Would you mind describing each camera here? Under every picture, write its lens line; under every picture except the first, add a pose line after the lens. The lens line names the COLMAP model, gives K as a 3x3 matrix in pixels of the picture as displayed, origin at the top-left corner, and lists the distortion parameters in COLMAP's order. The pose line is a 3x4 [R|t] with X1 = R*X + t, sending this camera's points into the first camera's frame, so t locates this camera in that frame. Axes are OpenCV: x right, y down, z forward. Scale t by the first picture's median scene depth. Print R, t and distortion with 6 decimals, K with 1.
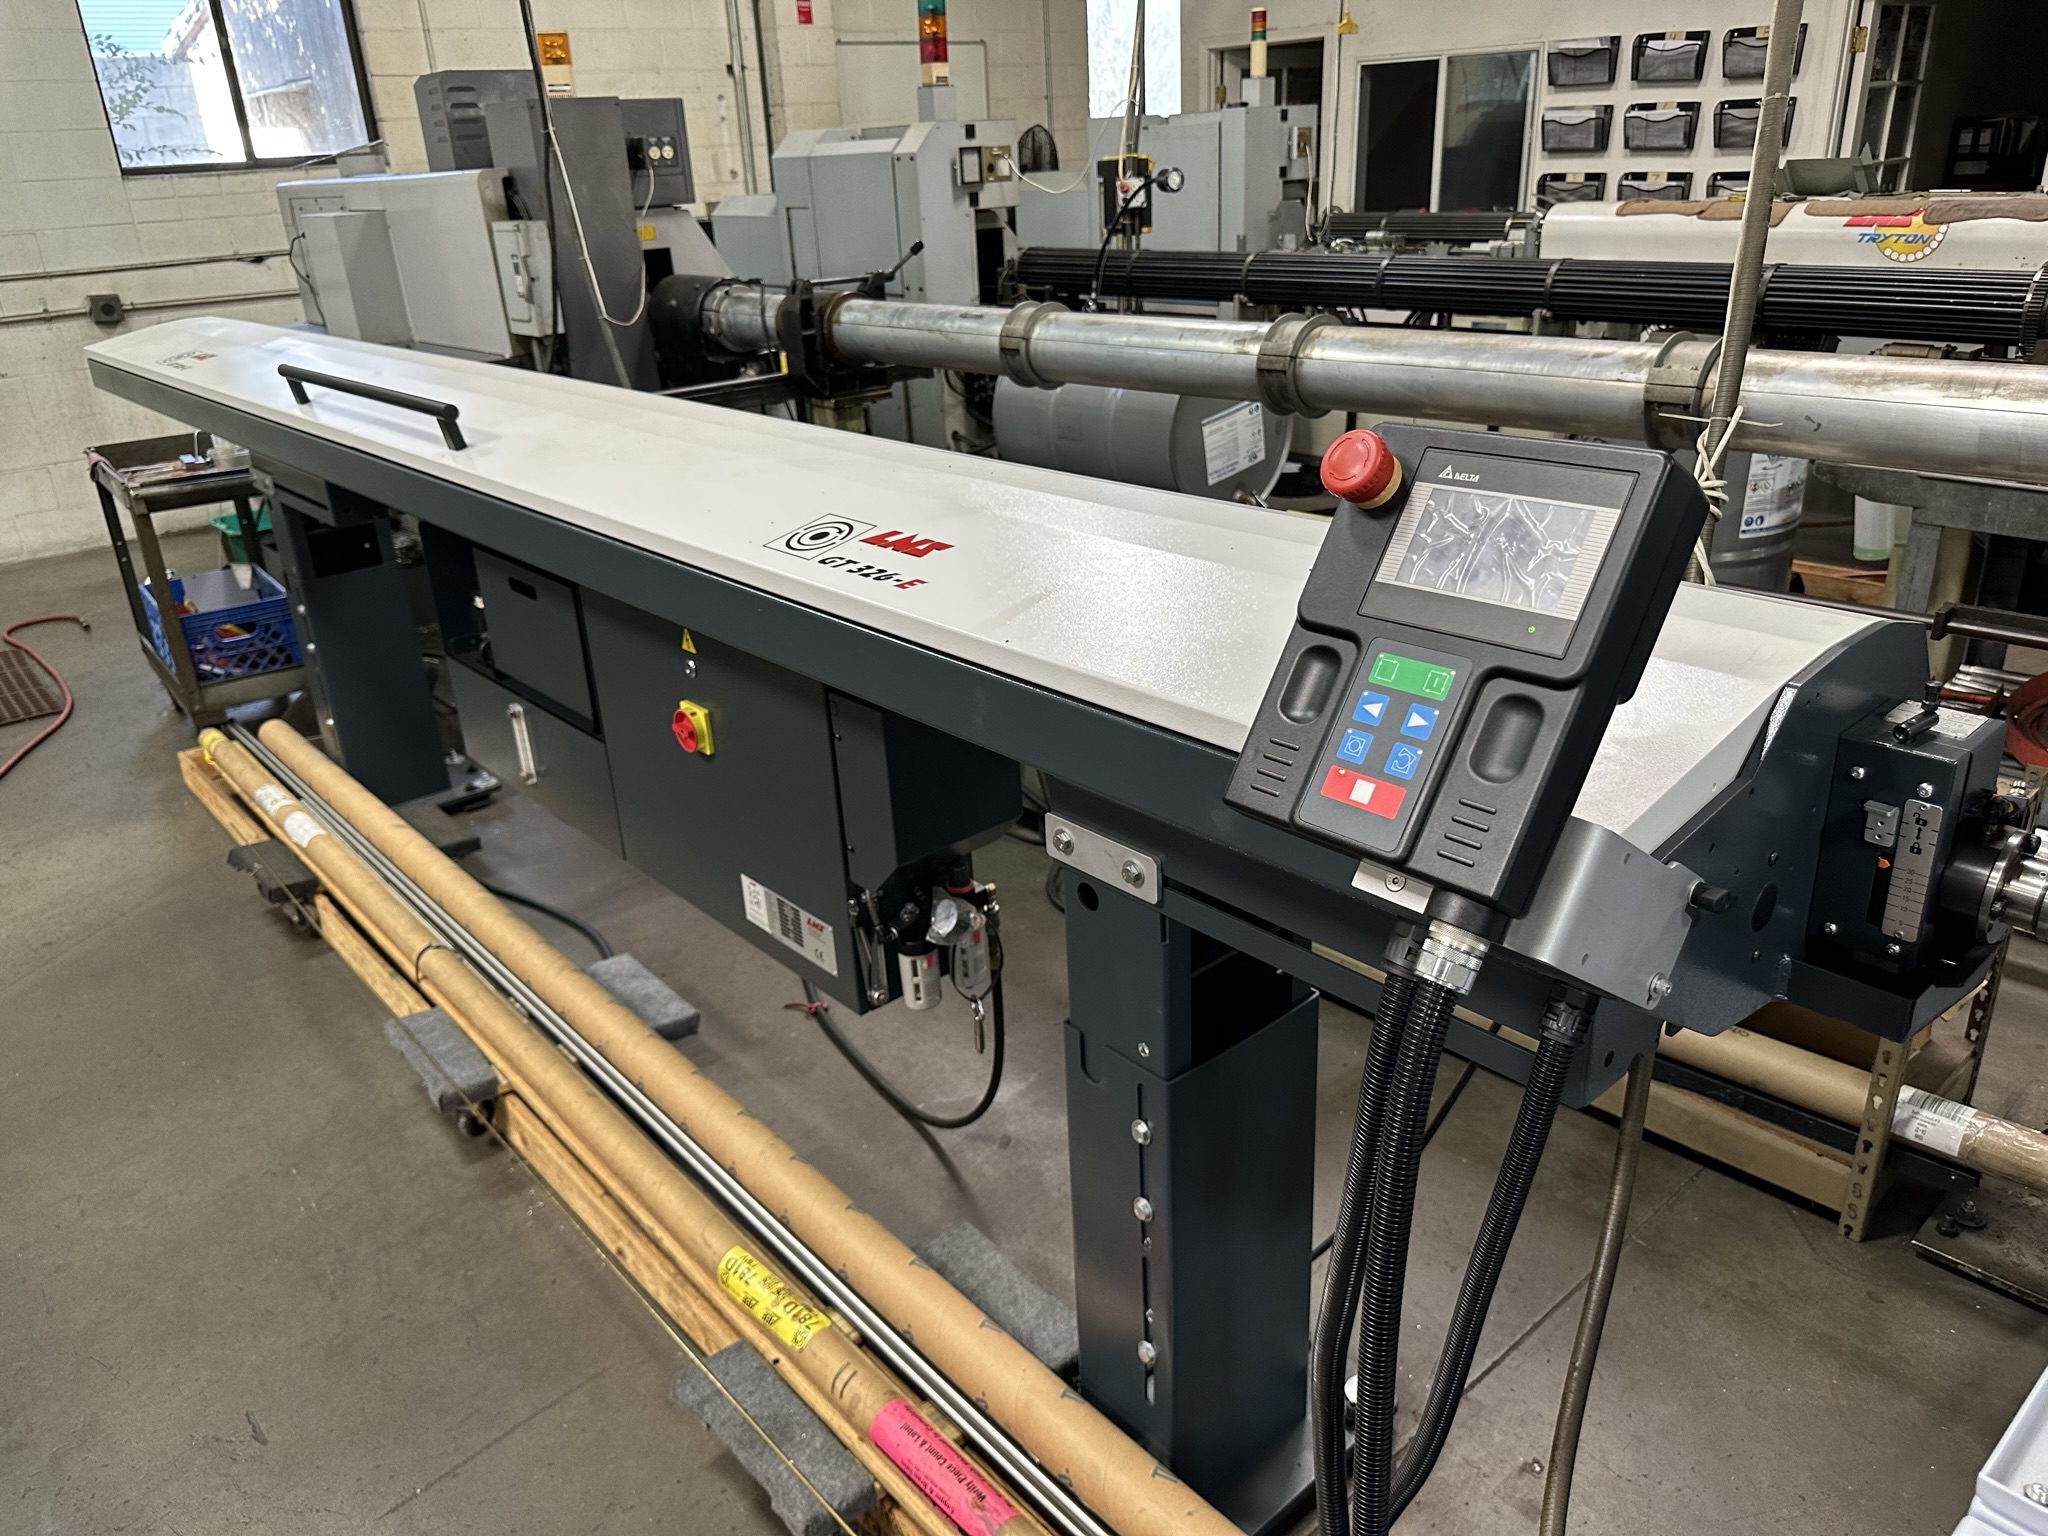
lens RADIAL K [[1473.4, 0, 987.5], [0, 1473.4, 783.4], [0, 0, 1]] dist [0.038278, -0.066310]
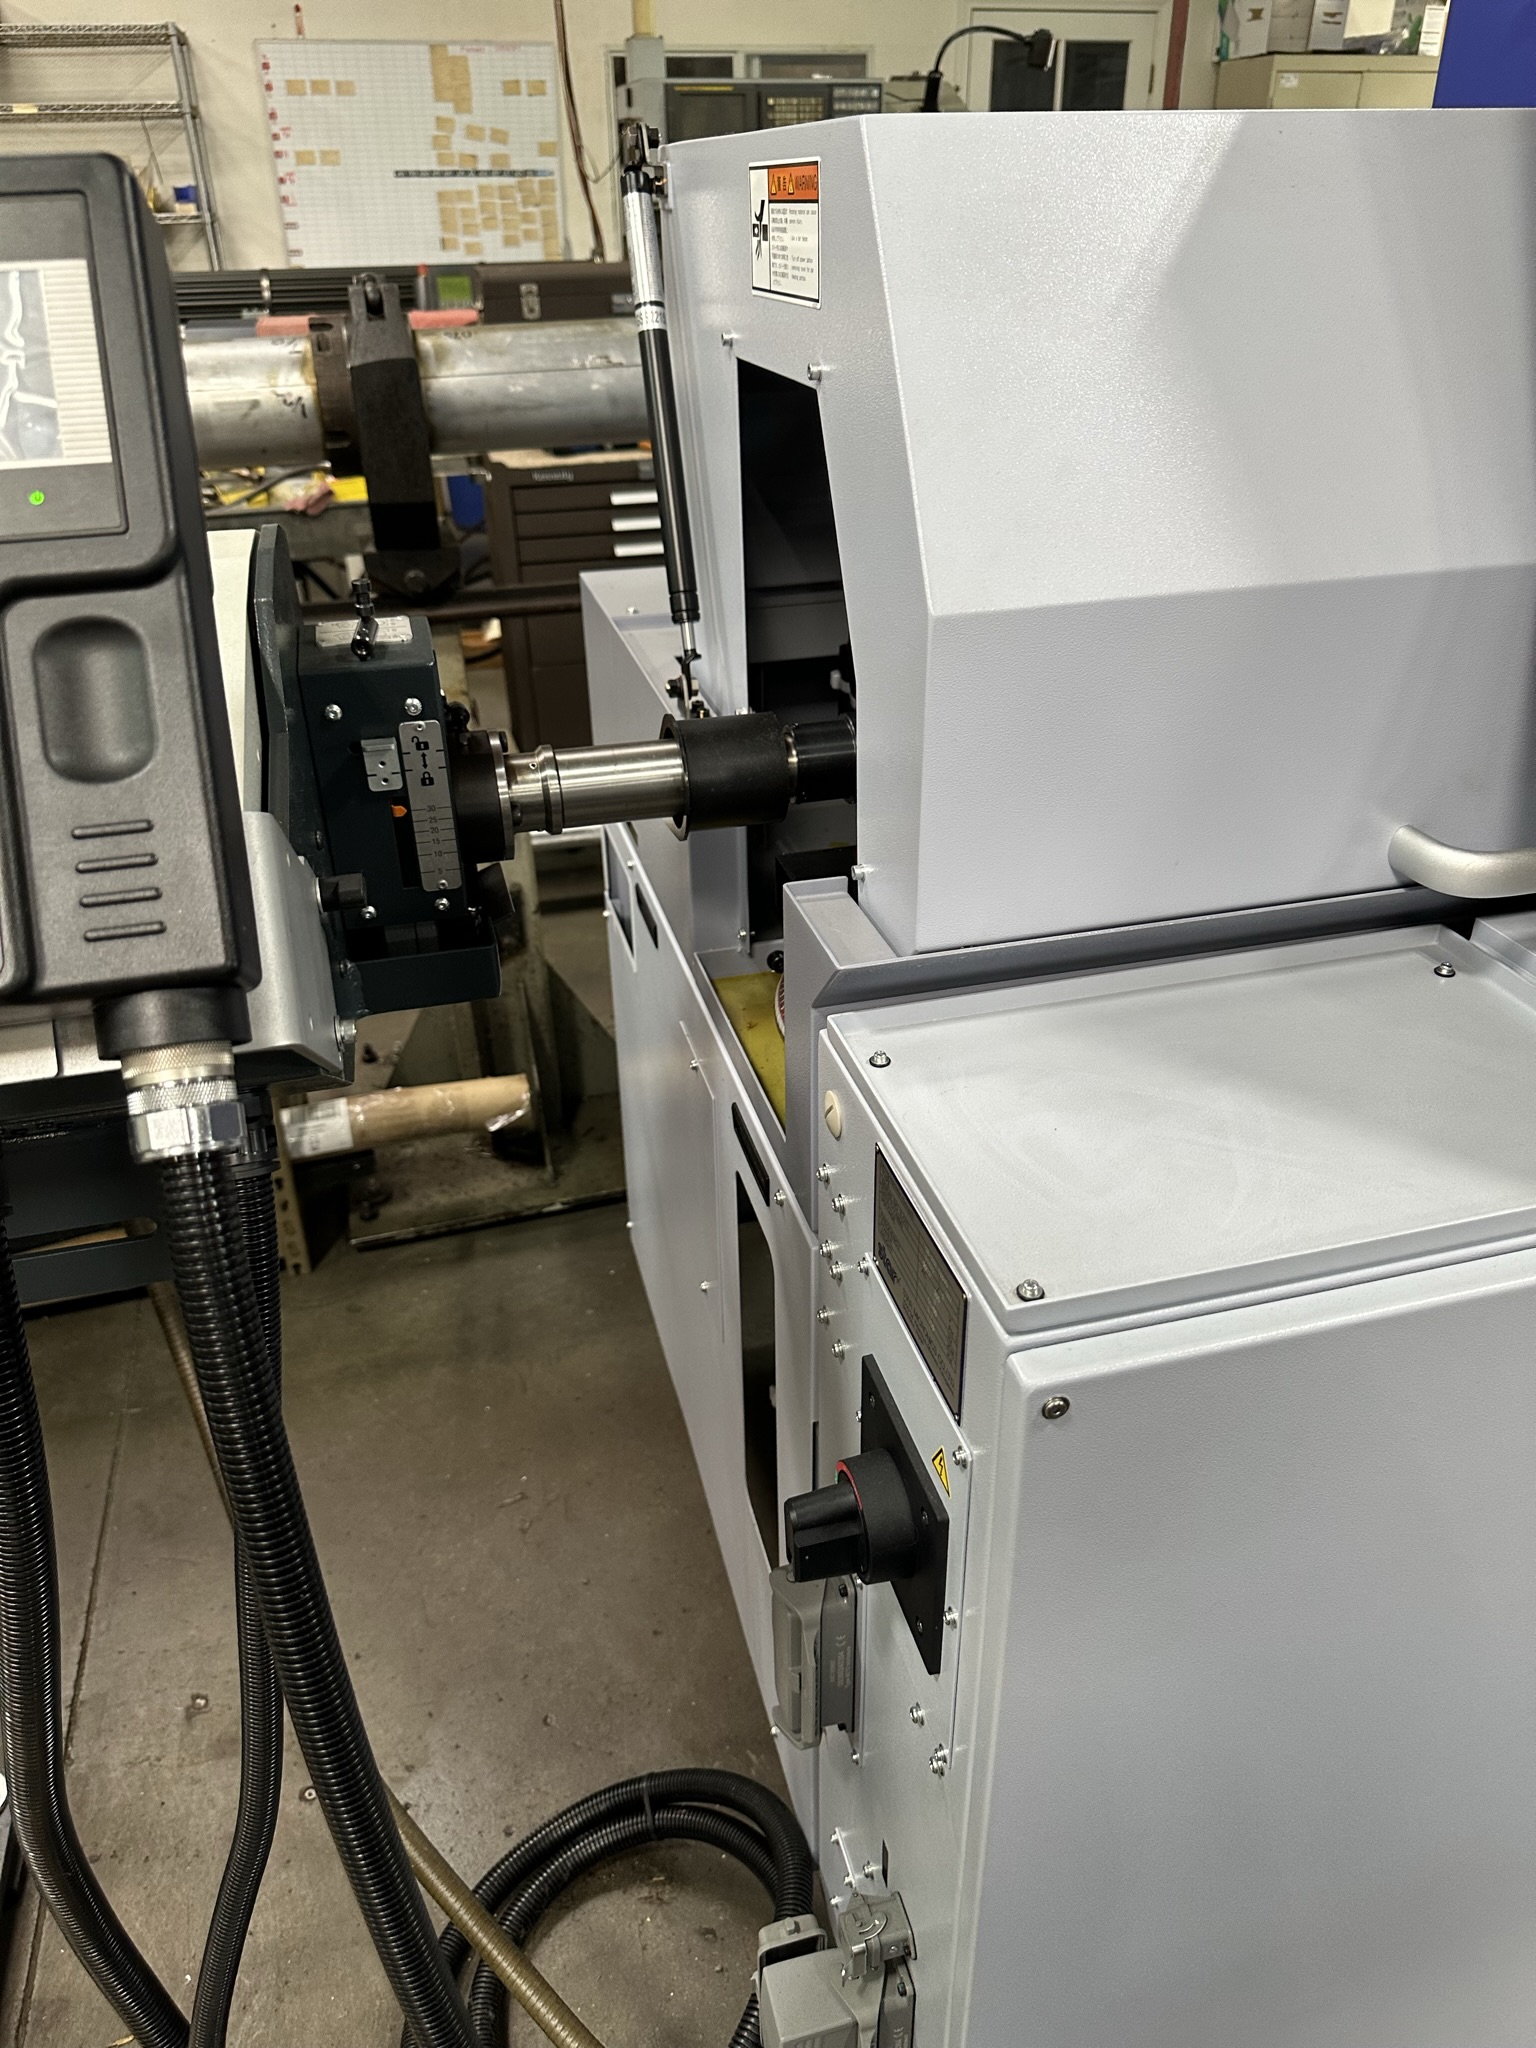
lens RADIAL K [[1473.4, 0, 781.5], [0, 1473.4, 1017.0], [0, 0, 1]] dist [0.038278, -0.066310]
pose [[0.422525, -0.399873, 0.813372, -0.030314], [0.349319, 0.899930, 0.260965, 0.016232], [-0.836331, 0.173862, 0.519926, 0.401189]]
